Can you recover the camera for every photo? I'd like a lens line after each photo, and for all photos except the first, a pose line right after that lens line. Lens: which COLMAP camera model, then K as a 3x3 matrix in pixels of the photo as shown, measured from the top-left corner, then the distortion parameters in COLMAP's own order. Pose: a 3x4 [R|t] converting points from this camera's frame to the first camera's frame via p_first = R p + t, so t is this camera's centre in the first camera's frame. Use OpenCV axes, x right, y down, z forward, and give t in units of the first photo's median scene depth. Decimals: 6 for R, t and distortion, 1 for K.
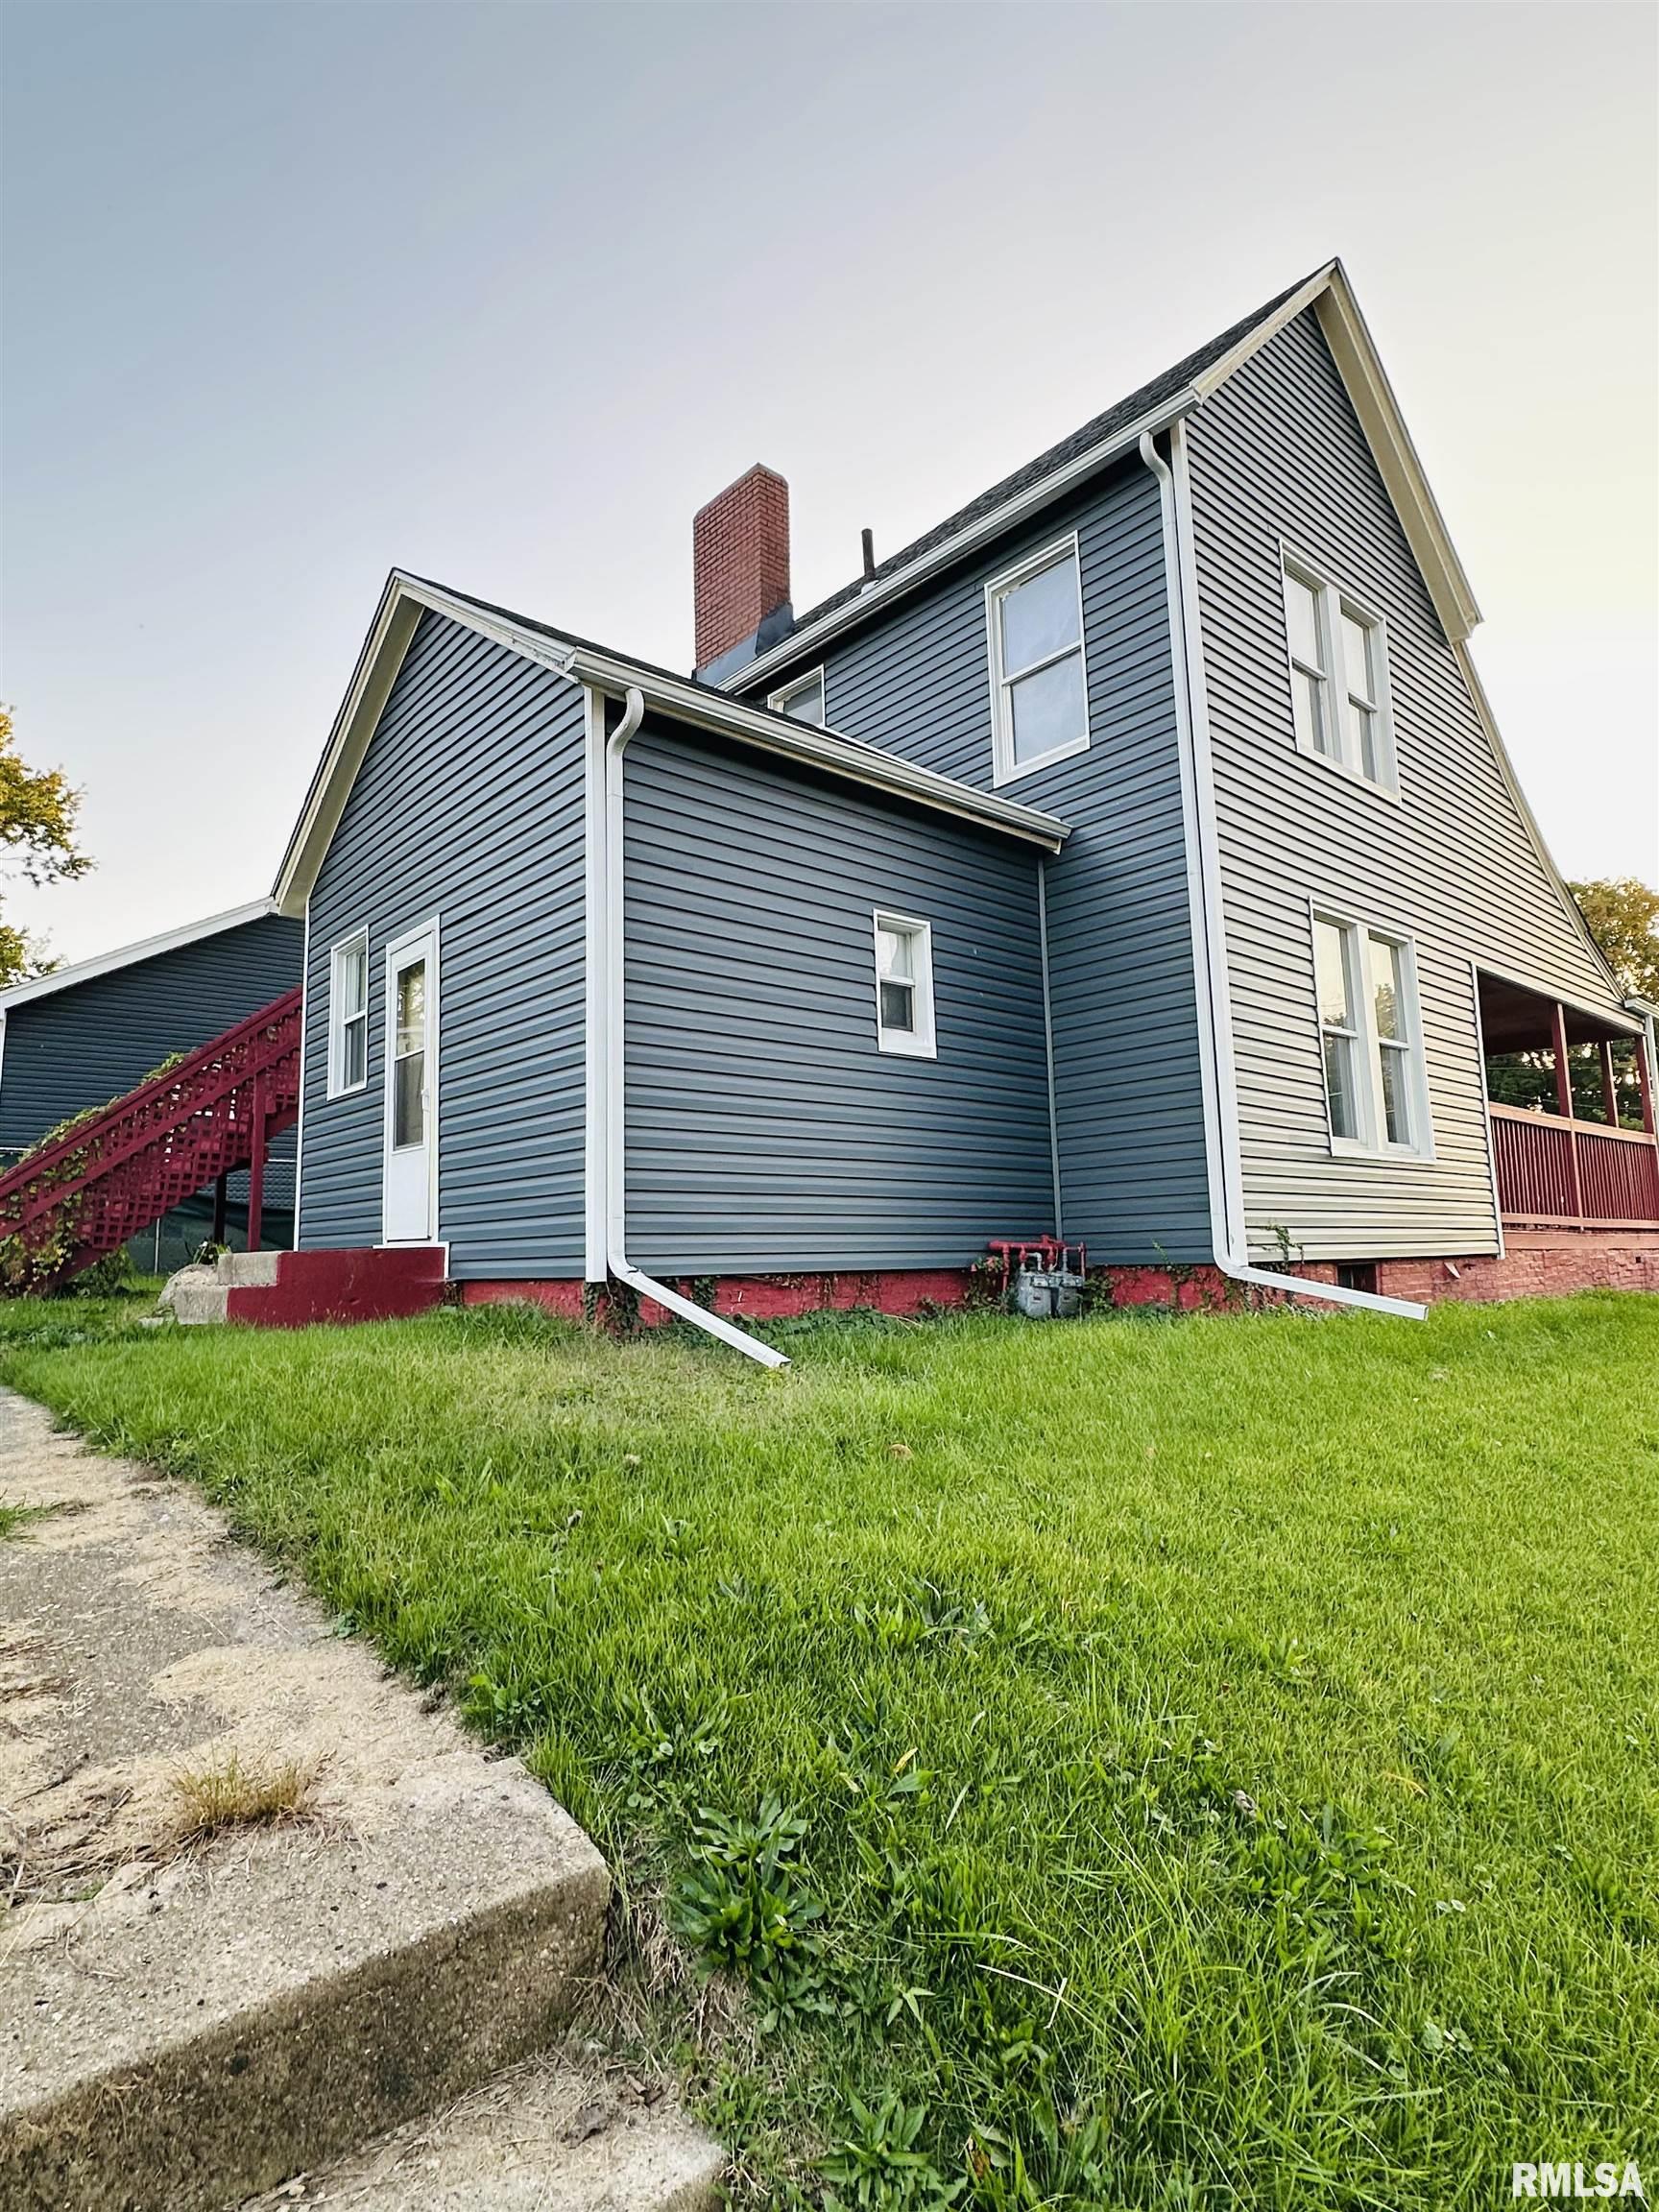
lens RADIAL K [[1174.3, 0, 829.5], [0, 1174.3, 1106.0], [0, 0, 1]] dist [0.004815, 0.000378]
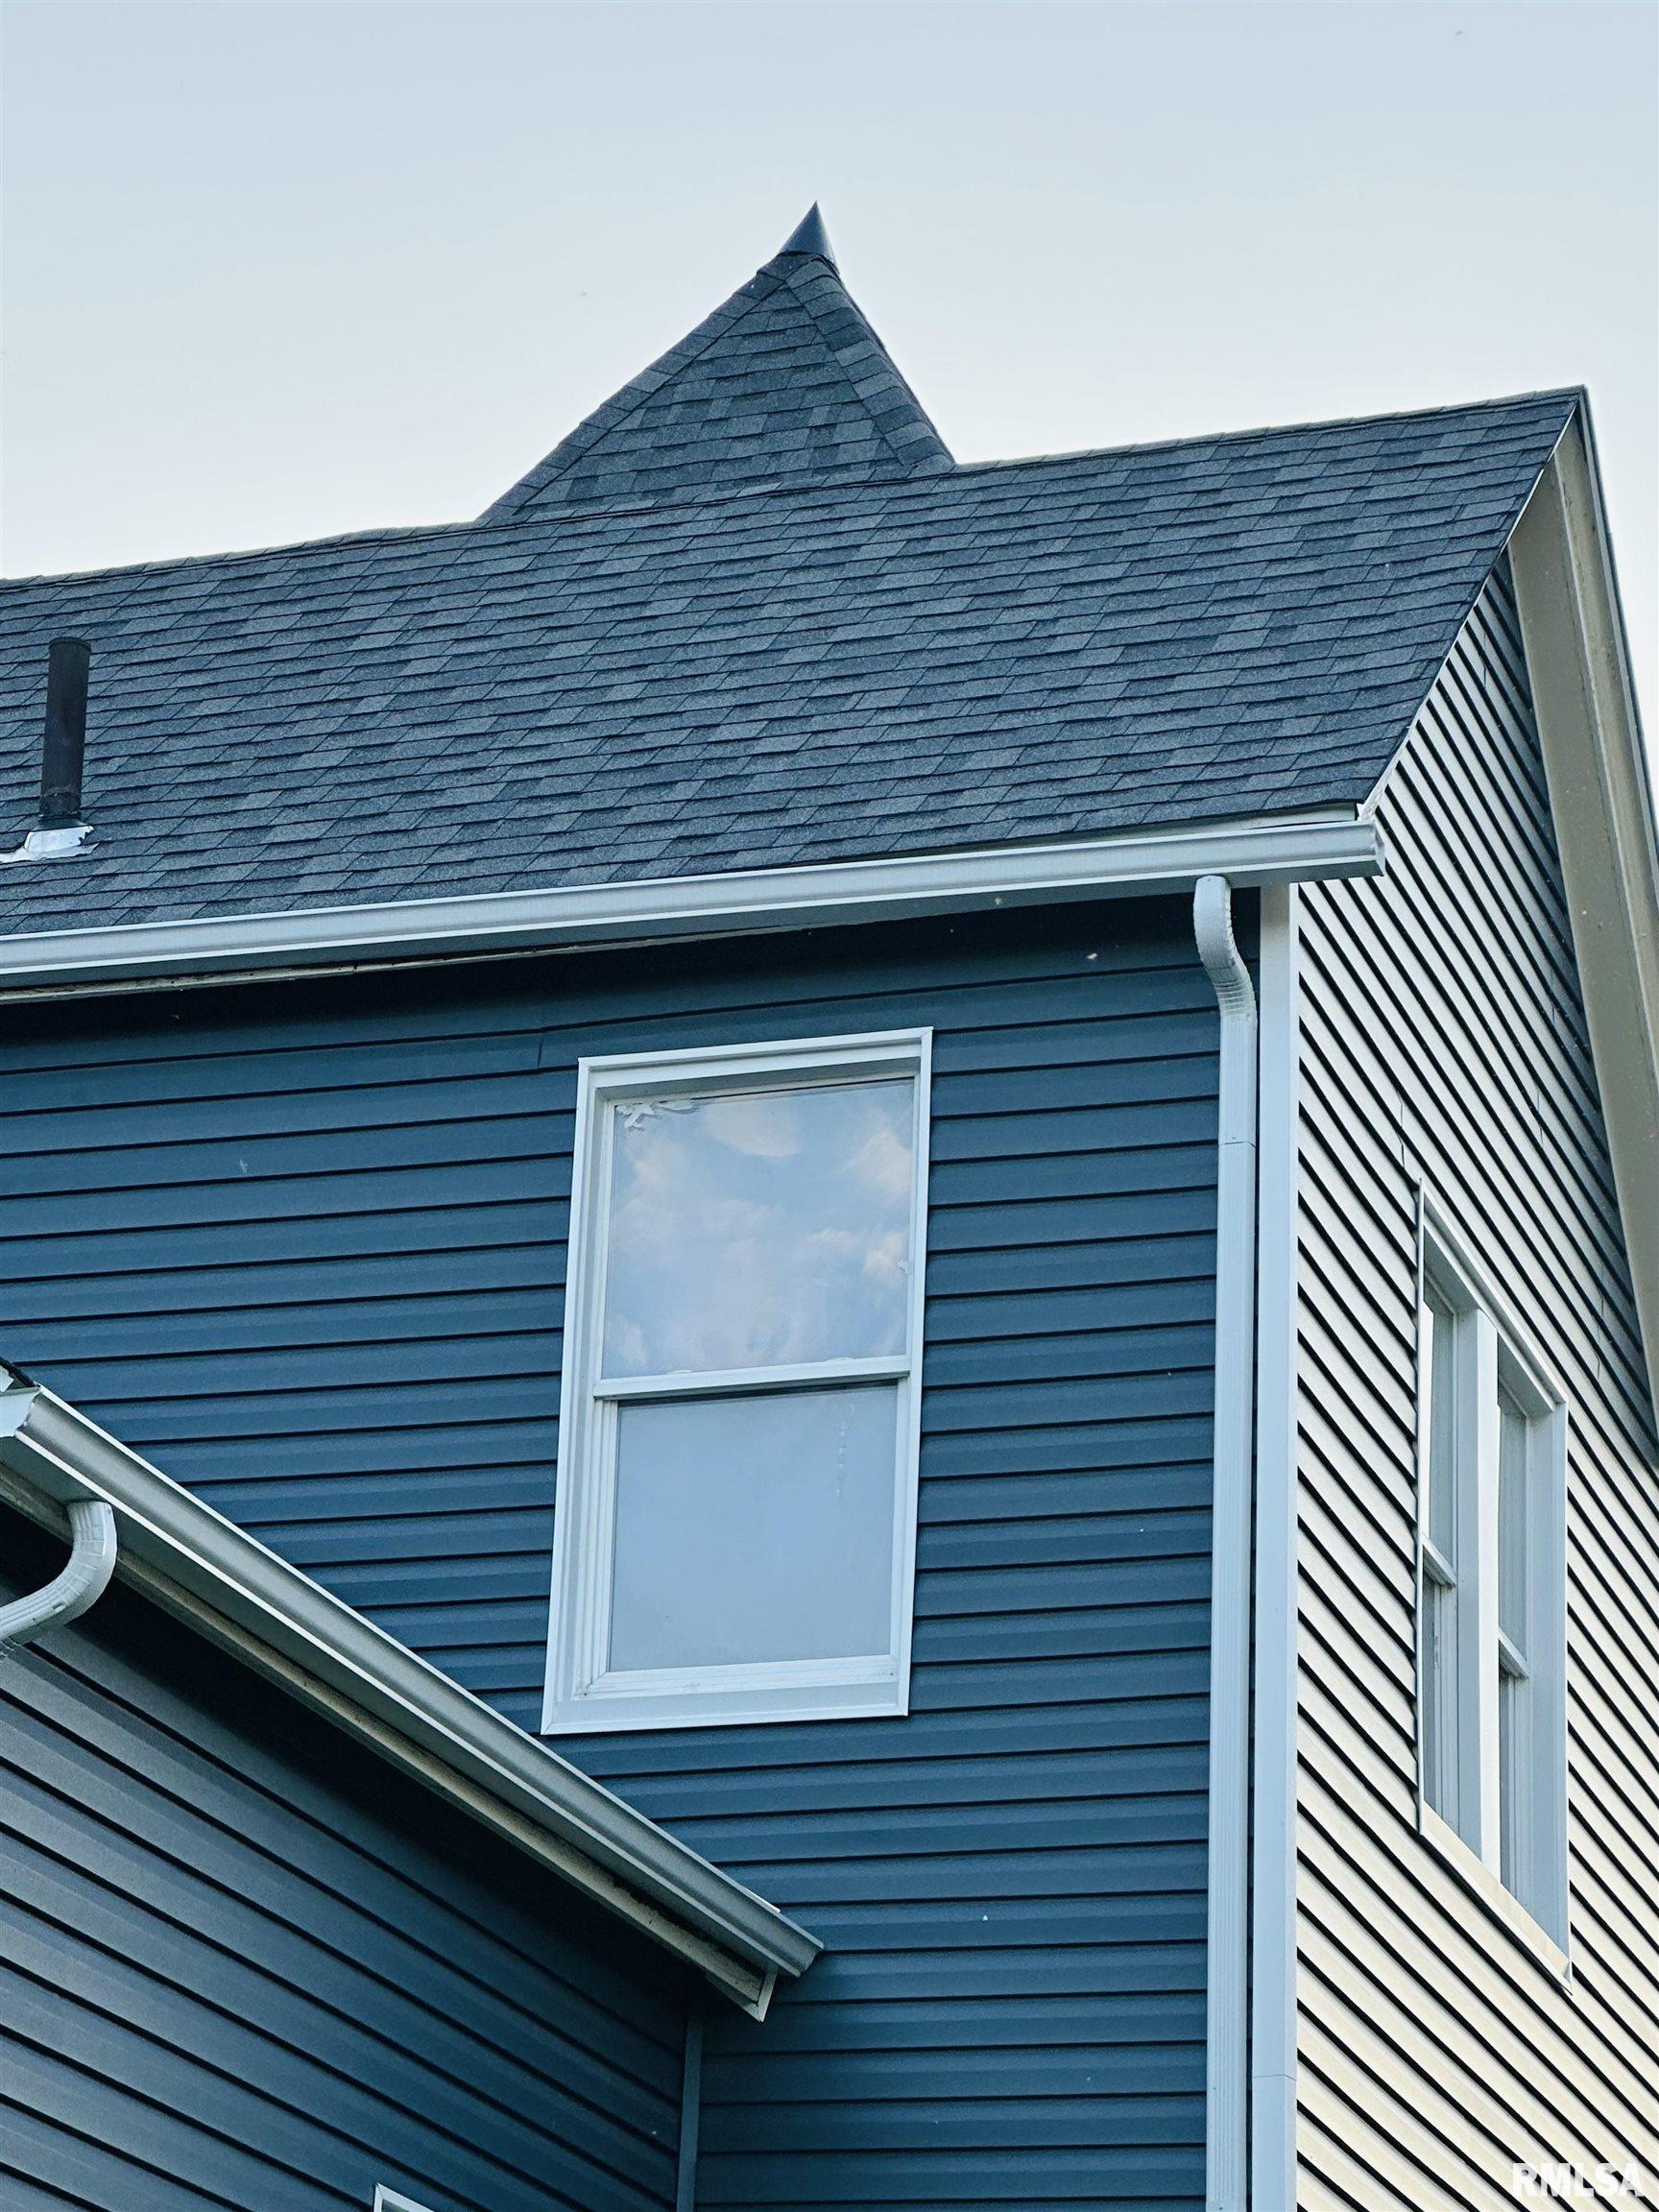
lens RADIAL K [[5696.7, 0, 829.5], [0, 5696.7, 1106.0], [0, 0, 1]] dist [0.089873, 0.289217]
pose [[0.861471, 0.241102, 0.446921, -0.515140], [-0.130553, 0.955671, -0.263910, -0.050077], [-0.490739, 0.169004, 0.854759, -0.329777]]
